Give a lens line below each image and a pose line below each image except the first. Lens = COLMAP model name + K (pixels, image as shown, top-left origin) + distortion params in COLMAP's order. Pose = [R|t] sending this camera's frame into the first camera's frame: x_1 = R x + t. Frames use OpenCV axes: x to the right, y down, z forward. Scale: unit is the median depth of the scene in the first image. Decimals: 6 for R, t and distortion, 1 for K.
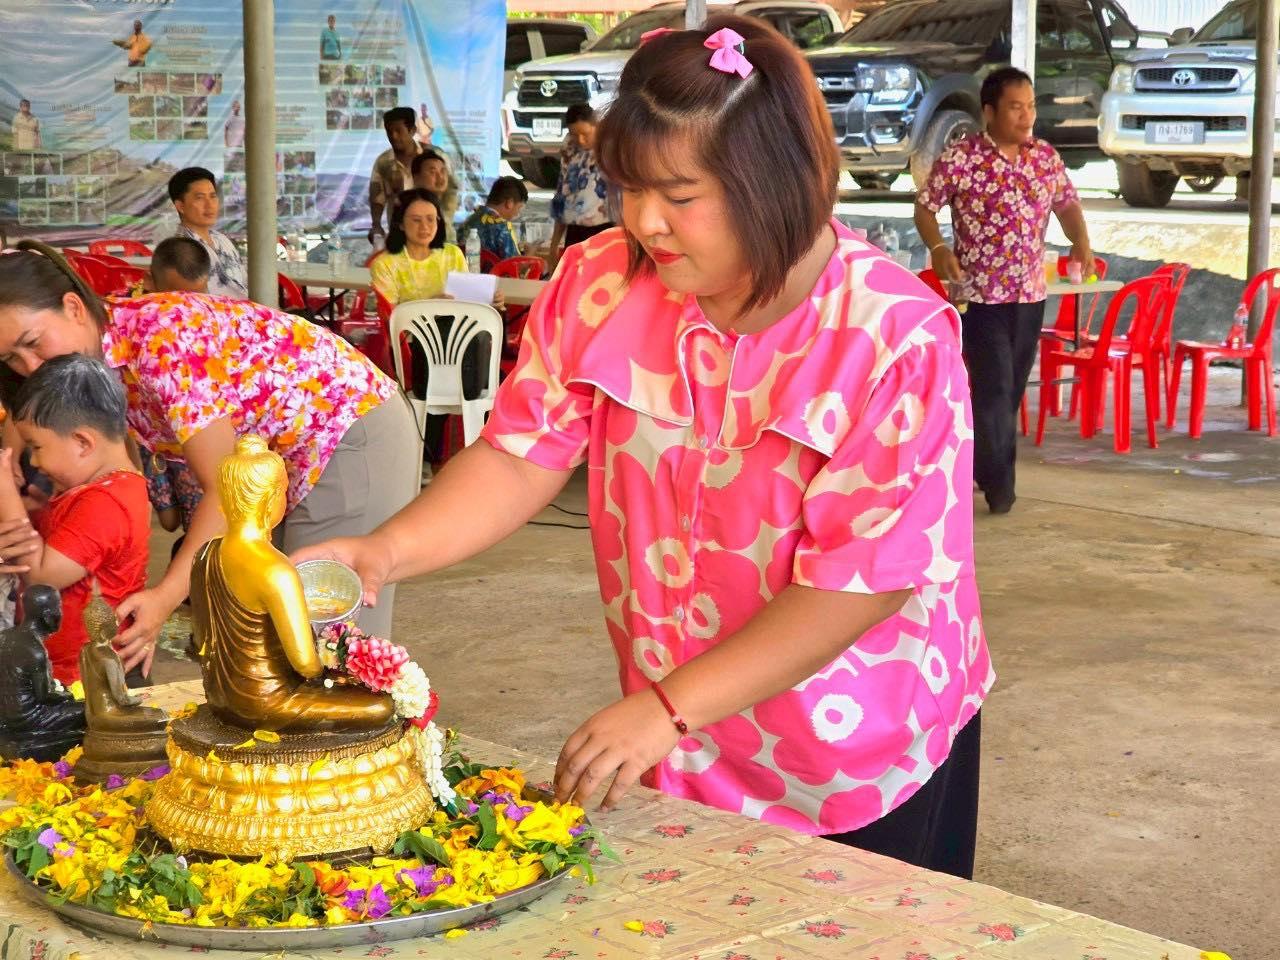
lens RADIAL K [[2652.6, 0, 640.0], [0, 2652.6, 480.0], [0, 0, 1]] dist [0.024989, -0.056618]
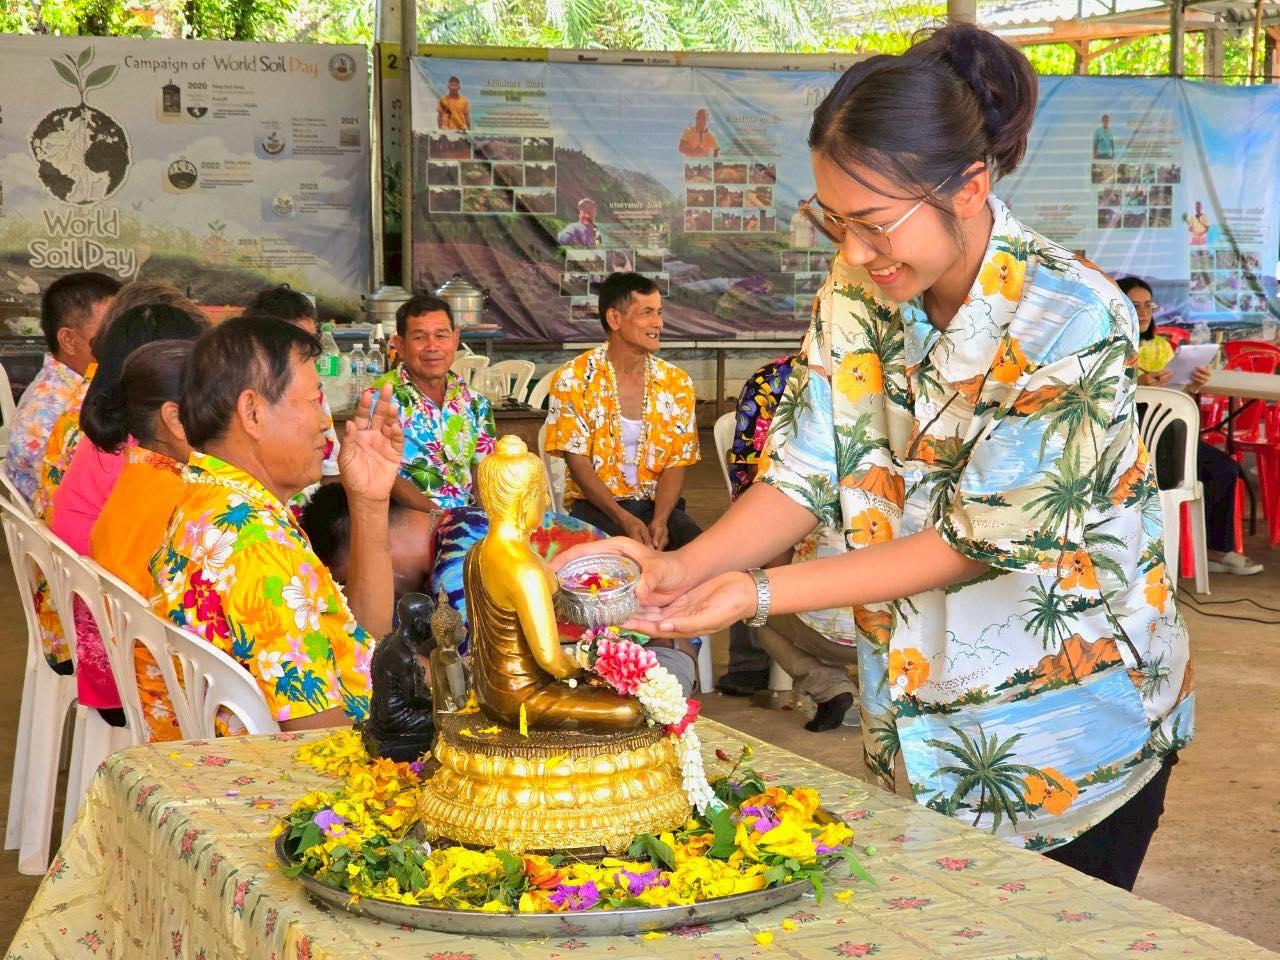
lens RADIAL K [[2637.1, 0, 644.1], [0, 2637.1, 405.1], [0, 0, 1]] dist [0.019238, 0.176365]
pose [[0.947642, 0.015750, -0.318947, 0.225491], [-0.038379, 0.997161, -0.064788, 0.034647], [0.317021, 0.073636, 0.945556, 0.043827]]
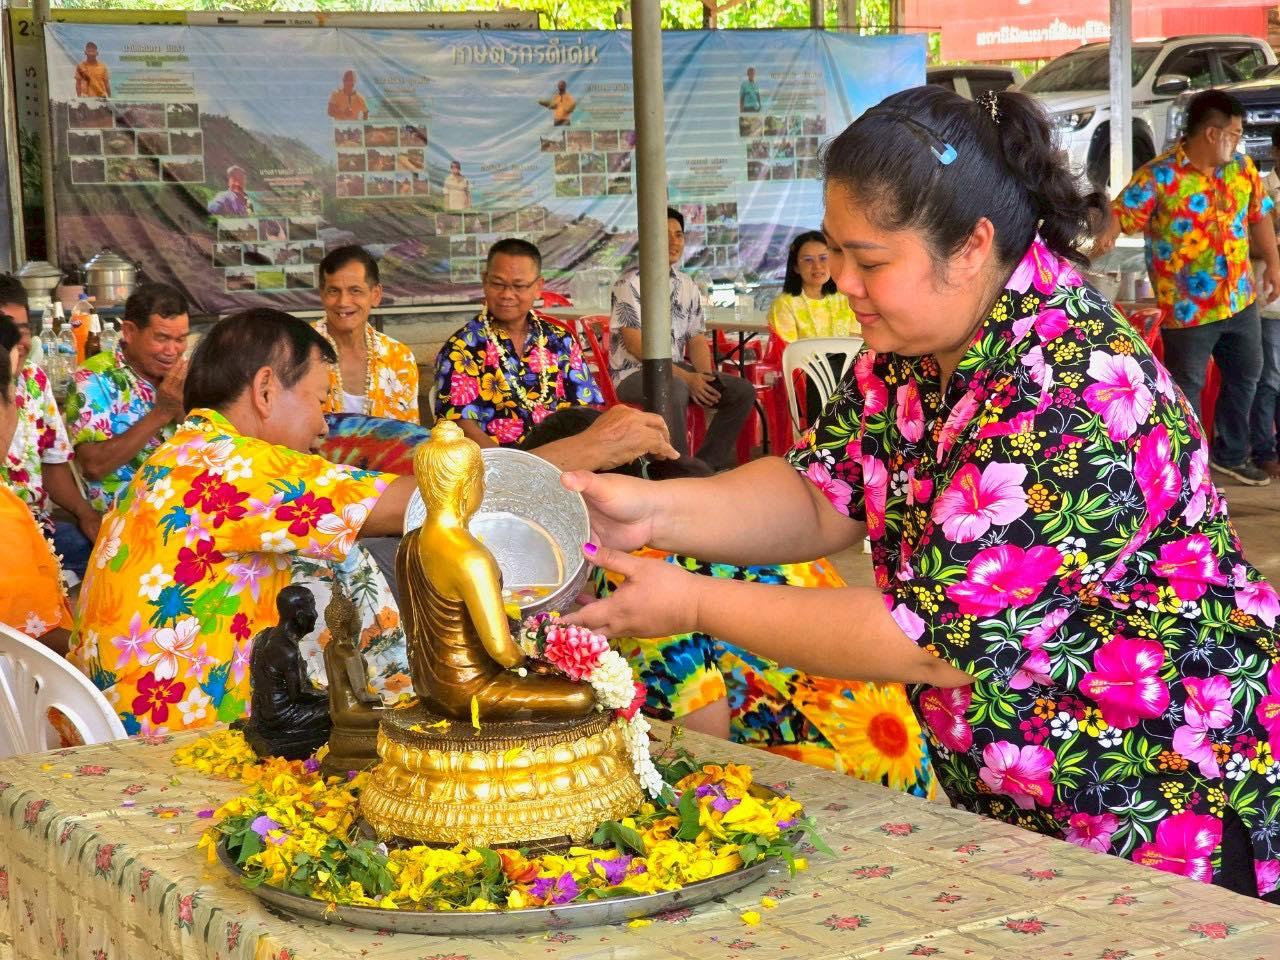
lens RADIAL K [[2643.3, 0, 640.0], [0, 2643.3, 480.0], [0, 0, 1]] dist [-0.021638, 0.498452]
pose [[0.984348, -0.013916, -0.175685, 0.097765], [0.009984, 0.999680, -0.023247, 0.028066], [0.175952, 0.021129, 0.984172, 0.031192]]
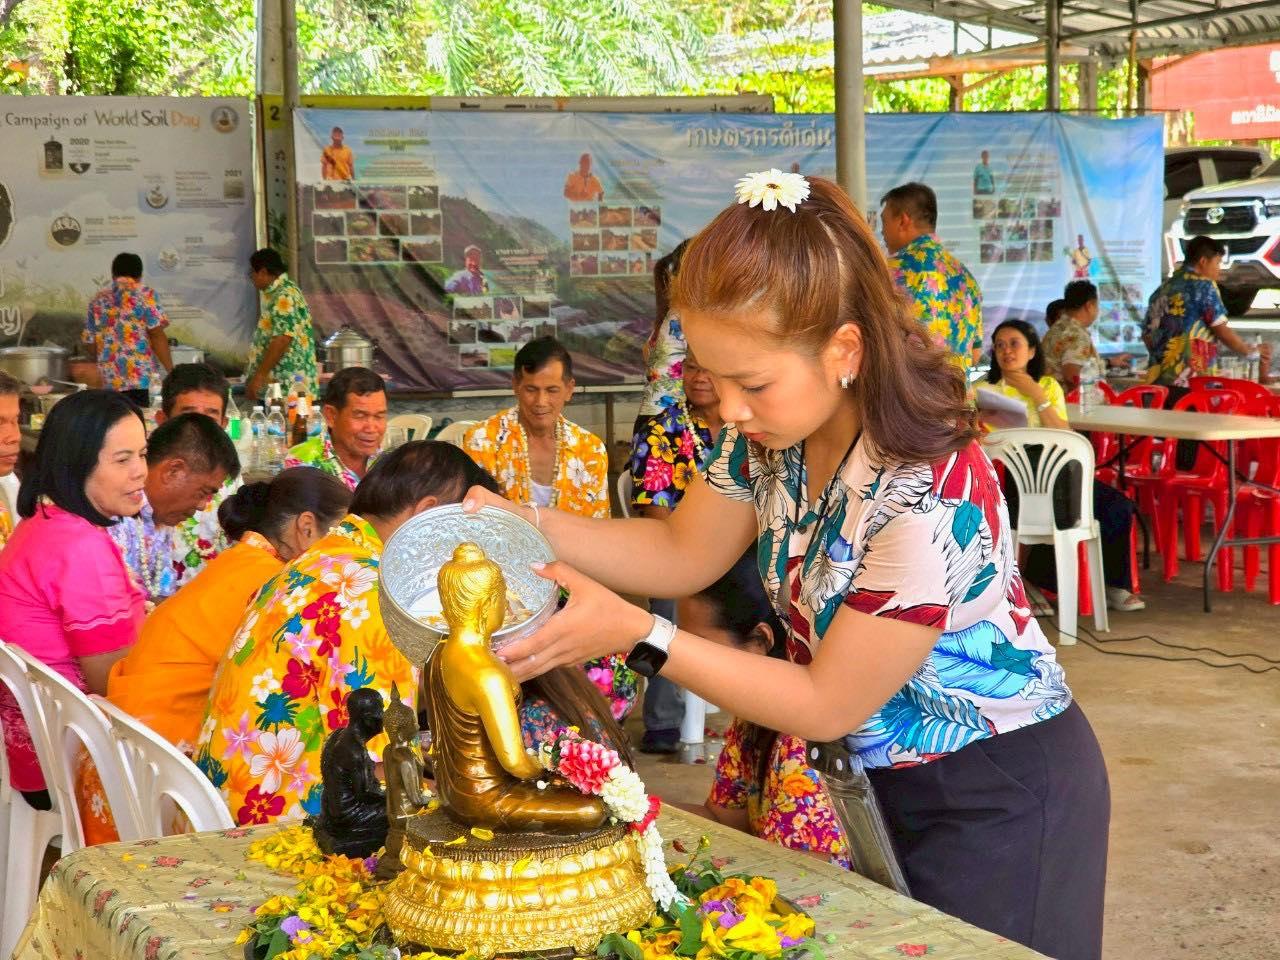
lens RADIAL K [[2639.8, 0, 608.9], [0, 2639.8, 395.2], [0, 0, 1]] dist [0.043935, -0.058060]
pose [[0.957828, -0.012811, -0.287057, 0.202652], [-0.010999, 0.996639, -0.081178, 0.008777], [0.287132, 0.080912, 0.954468, 0.014976]]
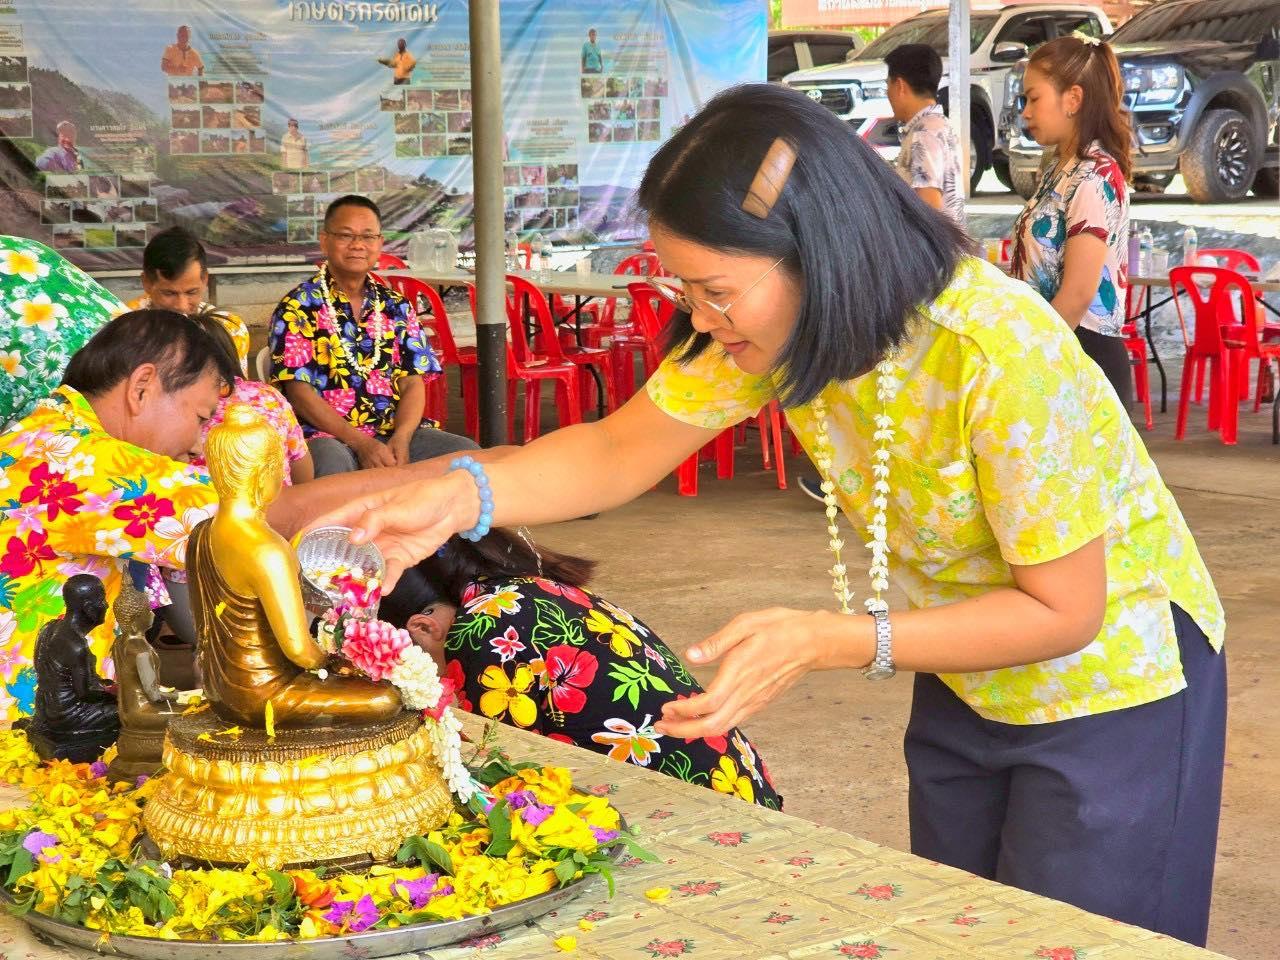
lens RADIAL K [[2624.6, 0, 678.4], [0, 2624.6, 381.6], [0, 0, 1]] dist [0.097686, -0.660070]
pose [[0.994656, -0.013073, -0.102417, 0.096952], [0.008576, 0.998985, -0.044231, 0.016705], [0.102891, 0.043116, 0.993758, 0.101882]]
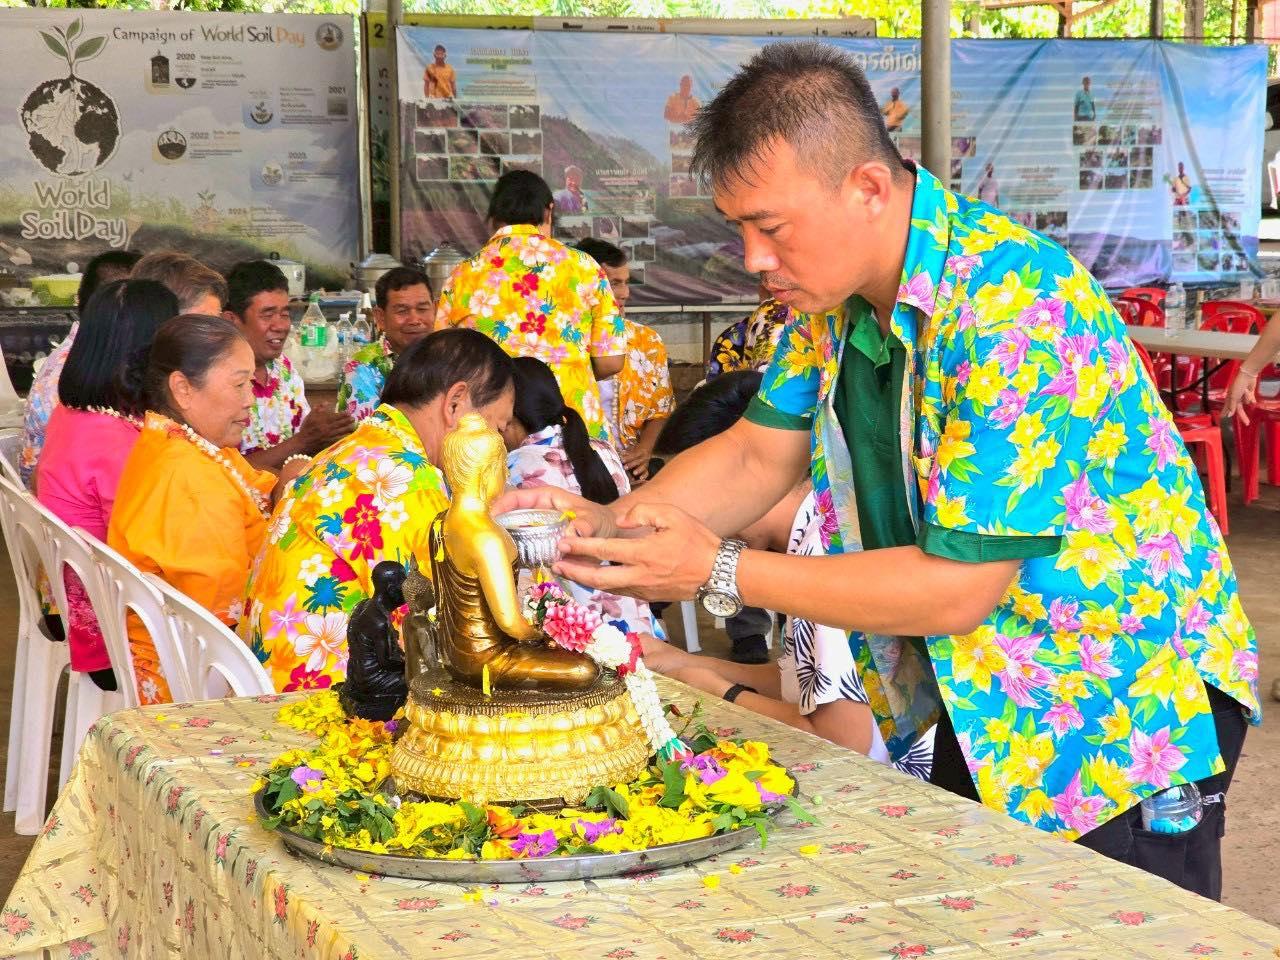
lens RADIAL K [[2637.1, 0, 644.1], [0, 2637.1, 405.1], [0, 0, 1]] dist [0.019238, 0.176365]
pose [[0.948307, 0.011603, -0.317143, 0.261295], [-0.028971, 0.998324, -0.050103, 0.031398], [0.316030, 0.056701, 0.947053, -0.009484]]
